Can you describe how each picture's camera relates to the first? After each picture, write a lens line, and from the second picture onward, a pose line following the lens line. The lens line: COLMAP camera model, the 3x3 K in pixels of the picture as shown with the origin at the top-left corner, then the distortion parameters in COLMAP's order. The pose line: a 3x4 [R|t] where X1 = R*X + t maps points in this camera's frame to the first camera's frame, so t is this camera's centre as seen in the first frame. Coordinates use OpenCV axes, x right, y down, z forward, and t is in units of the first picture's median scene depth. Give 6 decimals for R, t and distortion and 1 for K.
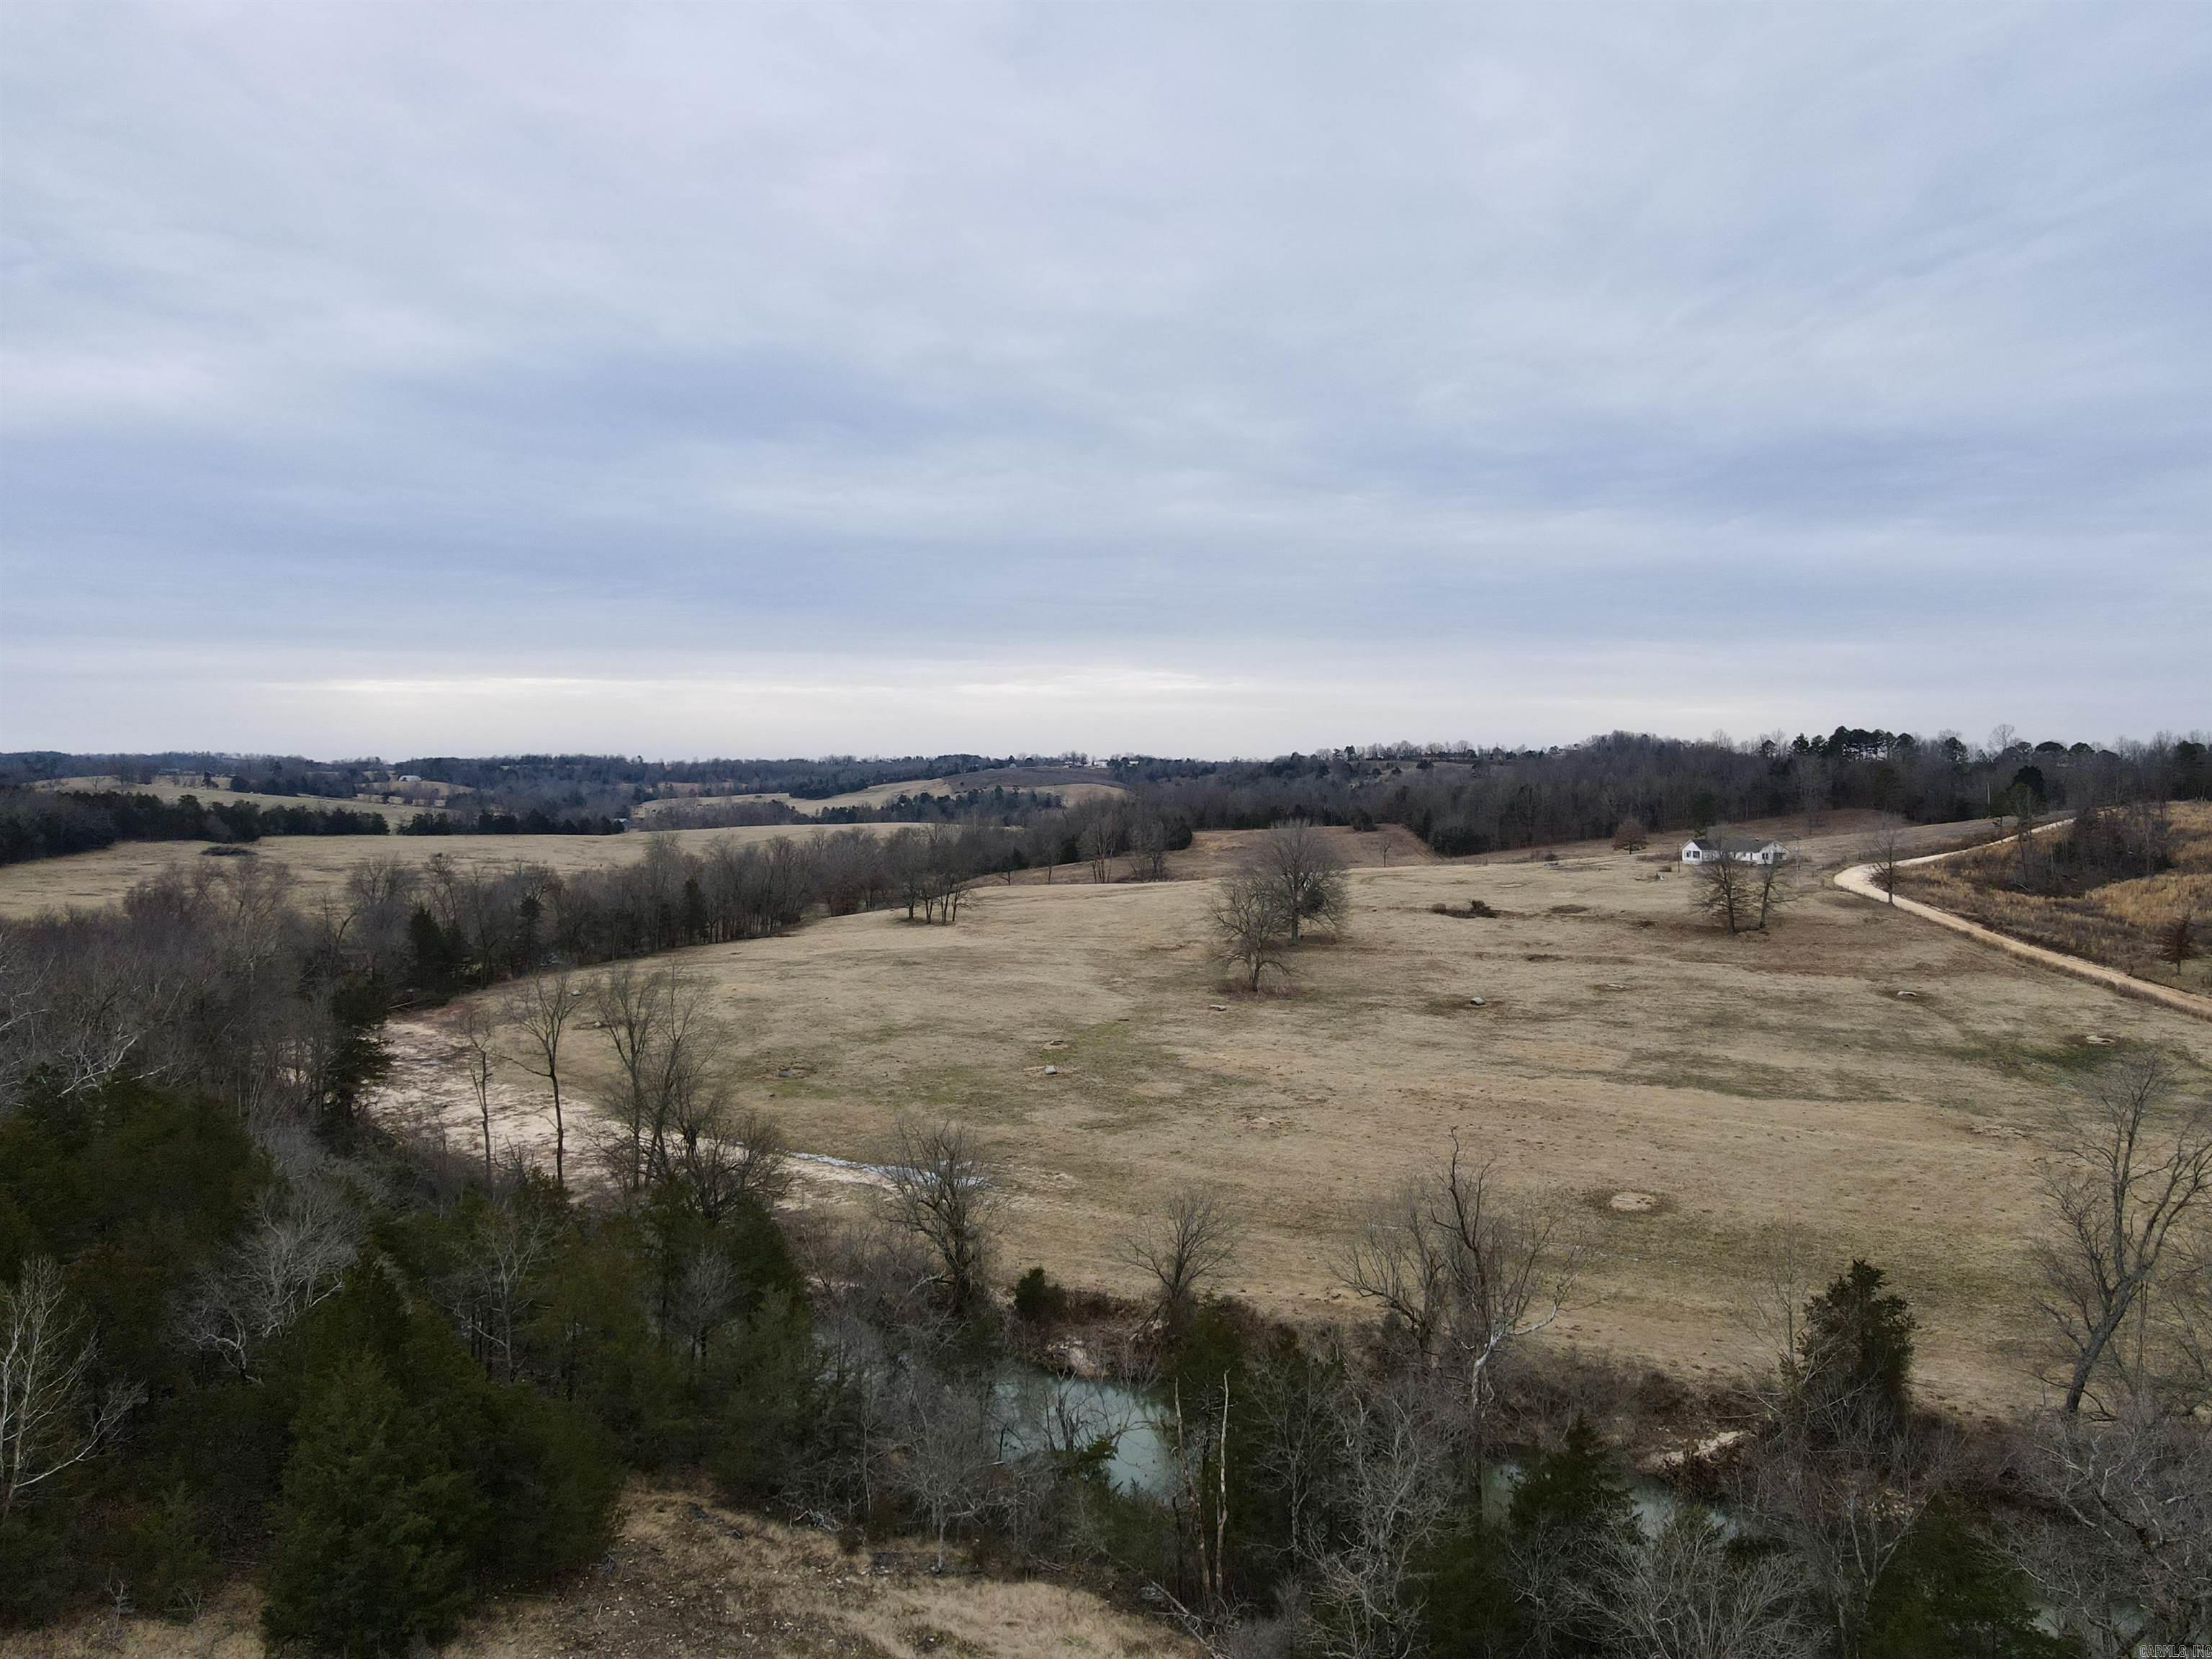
lens RADIAL K [[1638.5, 0, 1110.8], [0, 1638.5, 792.2], [0, 0, 1]] dist [0.025172, -0.001744]
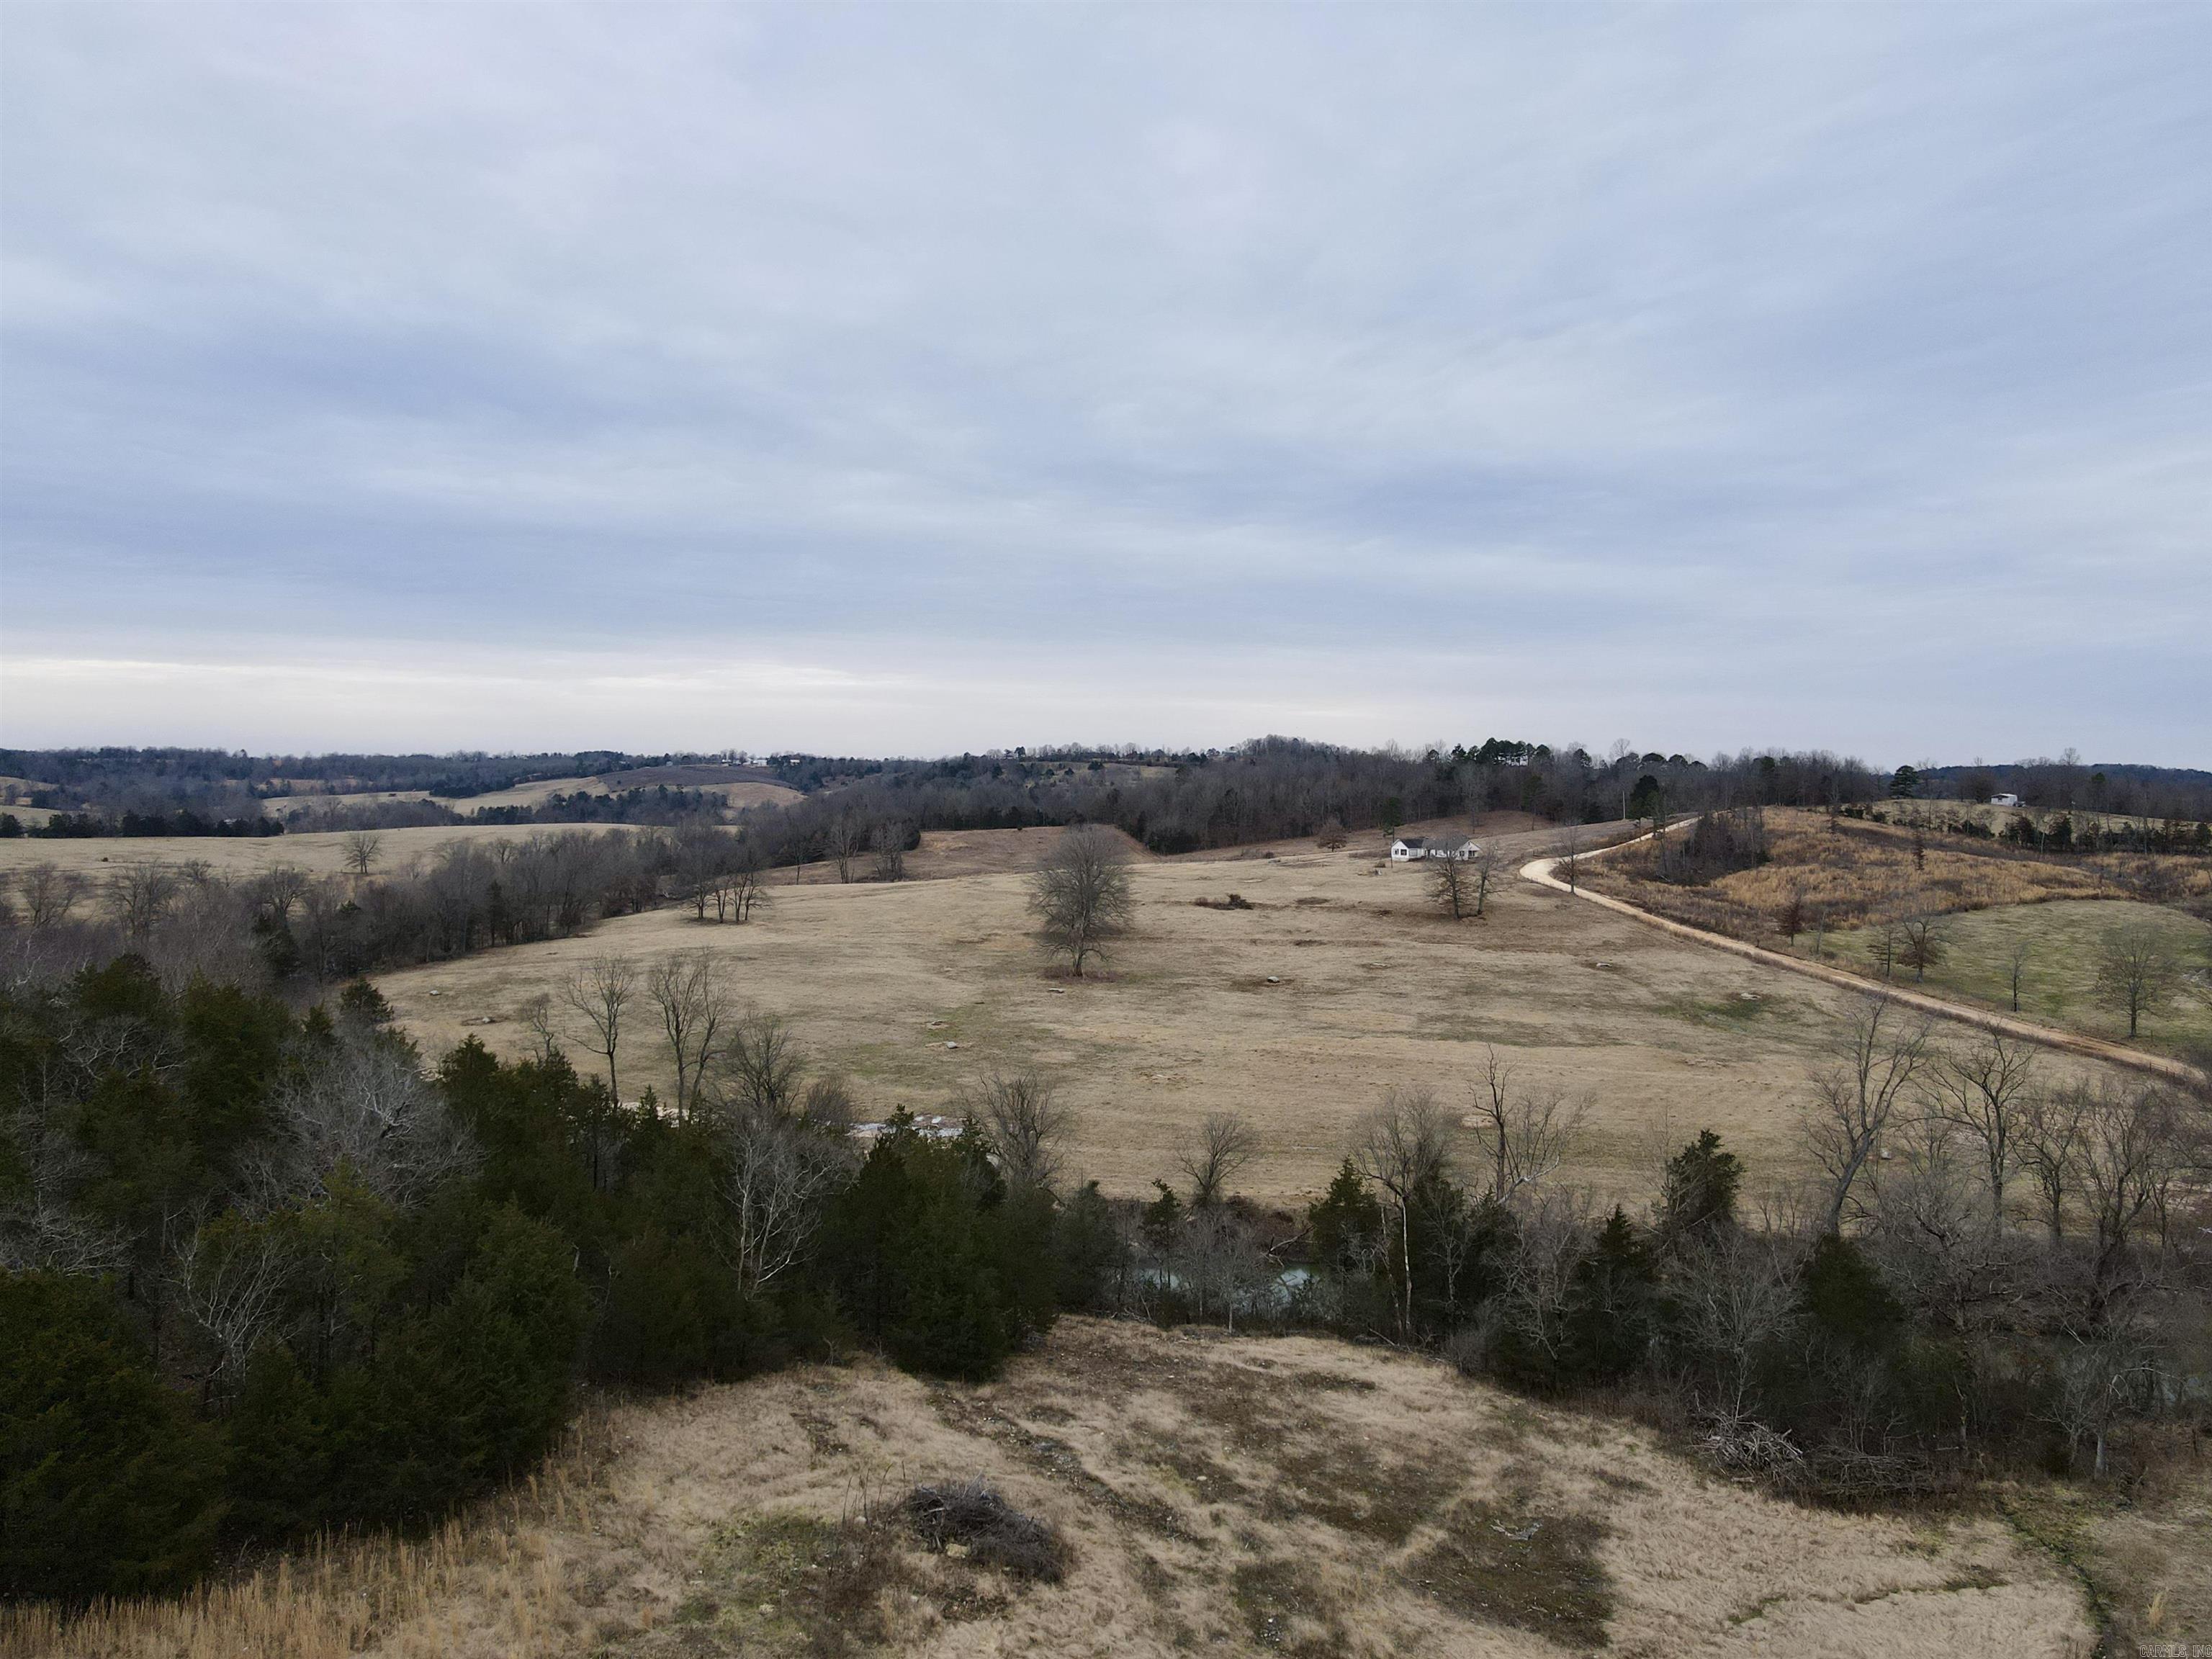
lens RADIAL K [[1638.5, 0, 1135.2], [0, 1638.5, 811.9], [0, 0, 1]] dist [0.025172, -0.001744]
pose [[0.973278, 0.000152, 0.229629, -0.119433], [-0.003227, 0.999910, 0.013015, -0.006551], [-0.229606, -0.013409, 0.973191, -0.099564]]
